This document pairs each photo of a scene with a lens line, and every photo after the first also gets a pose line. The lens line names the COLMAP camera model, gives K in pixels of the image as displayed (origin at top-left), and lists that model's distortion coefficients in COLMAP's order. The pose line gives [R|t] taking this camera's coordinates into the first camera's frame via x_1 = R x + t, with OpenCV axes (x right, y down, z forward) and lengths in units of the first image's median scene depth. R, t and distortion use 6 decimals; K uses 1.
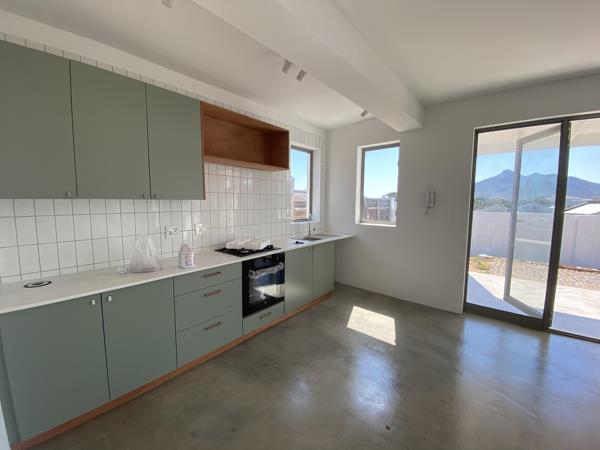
lens RADIAL K [[241.9, 0, 298.9], [0, 241.9, 223.0], [0, 0, 1]] dist [0.018217, -0.018123]
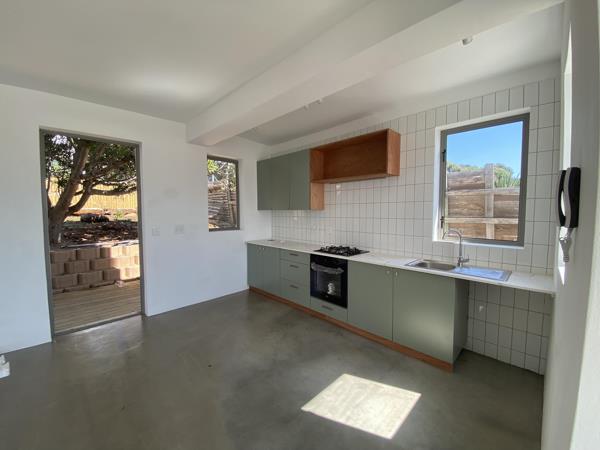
lens RADIAL K [[241.9, 0, 298.9], [0, 241.9, 223.0], [0, 0, 1]] dist [0.018217, -0.018123]
pose [[-0.086044, 0.044256, -0.995308, 0.956027], [-0.091583, 0.994432, 0.052135, -0.068582], [0.992073, 0.095639, -0.081512, 0.866895]]
